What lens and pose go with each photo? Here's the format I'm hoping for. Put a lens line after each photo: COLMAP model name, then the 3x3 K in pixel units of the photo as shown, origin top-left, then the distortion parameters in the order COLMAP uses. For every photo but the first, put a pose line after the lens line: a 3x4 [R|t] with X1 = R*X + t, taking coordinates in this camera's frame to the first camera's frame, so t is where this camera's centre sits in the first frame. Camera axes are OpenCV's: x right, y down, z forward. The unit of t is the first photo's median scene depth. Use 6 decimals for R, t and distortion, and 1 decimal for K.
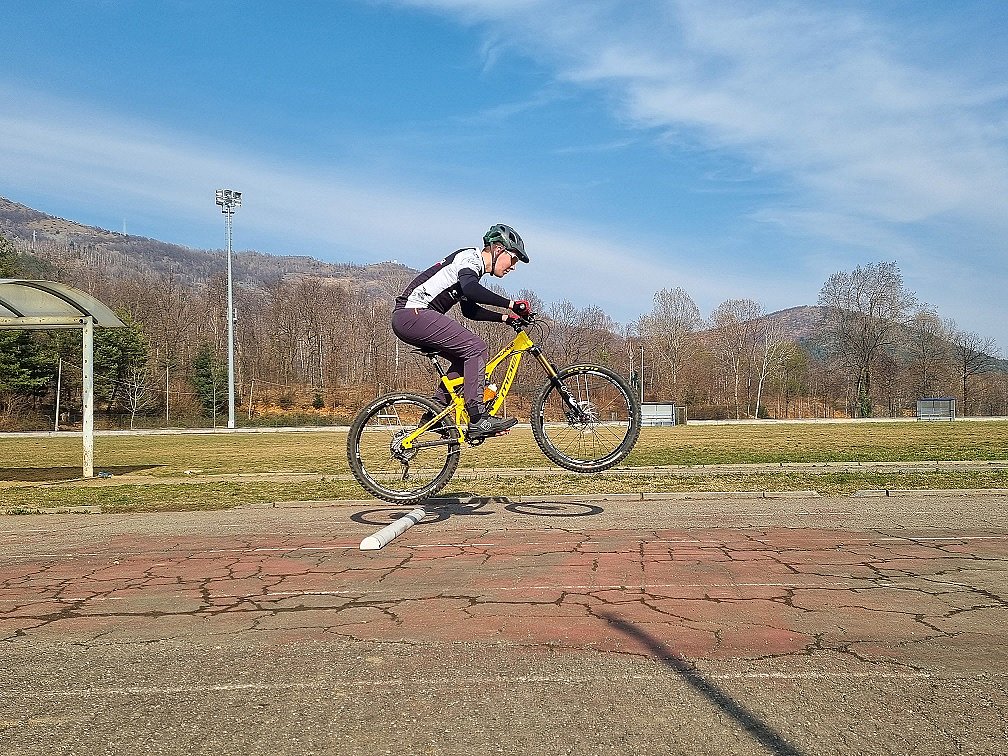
lens RADIAL K [[757.4, 0, 504.0], [0, 757.4, 378.0], [0, 0, 1]] dist [-0.053438, -0.000509]
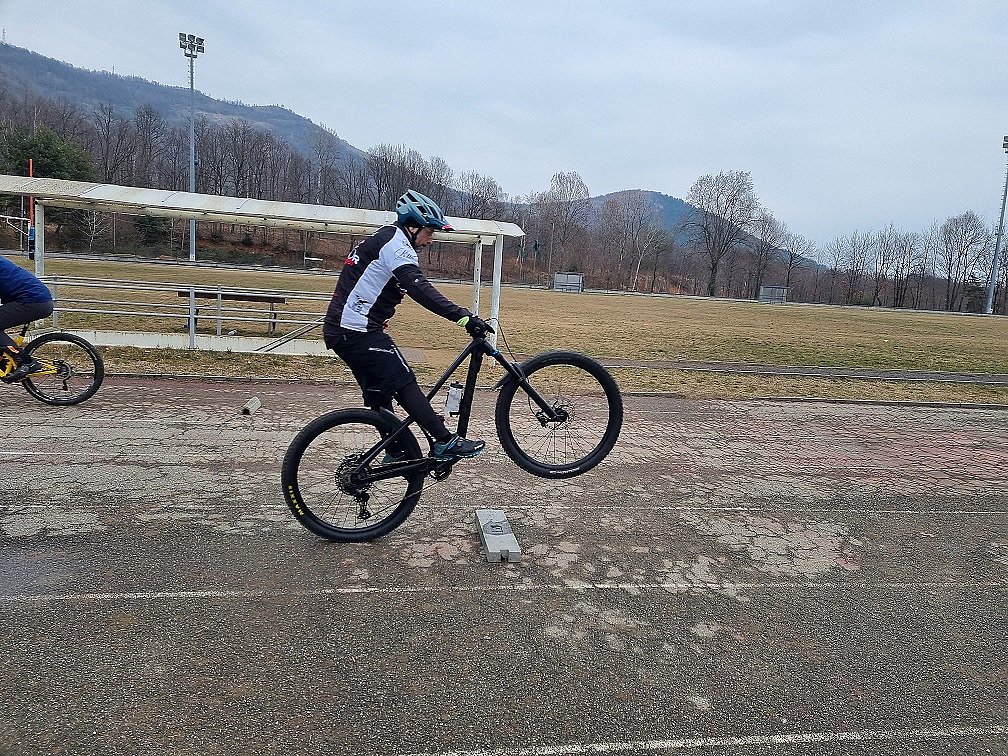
lens RADIAL K [[768.7, 0, 504.0], [0, 768.7, 378.0], [0, 0, 1]] dist [0.080520, -0.064952]
pose [[0.974998, 0.046996, 0.217186, -0.151618], [-0.085016, 0.981911, 0.169183, 0.001732], [-0.205307, -0.183418, 0.961357, -0.248076]]
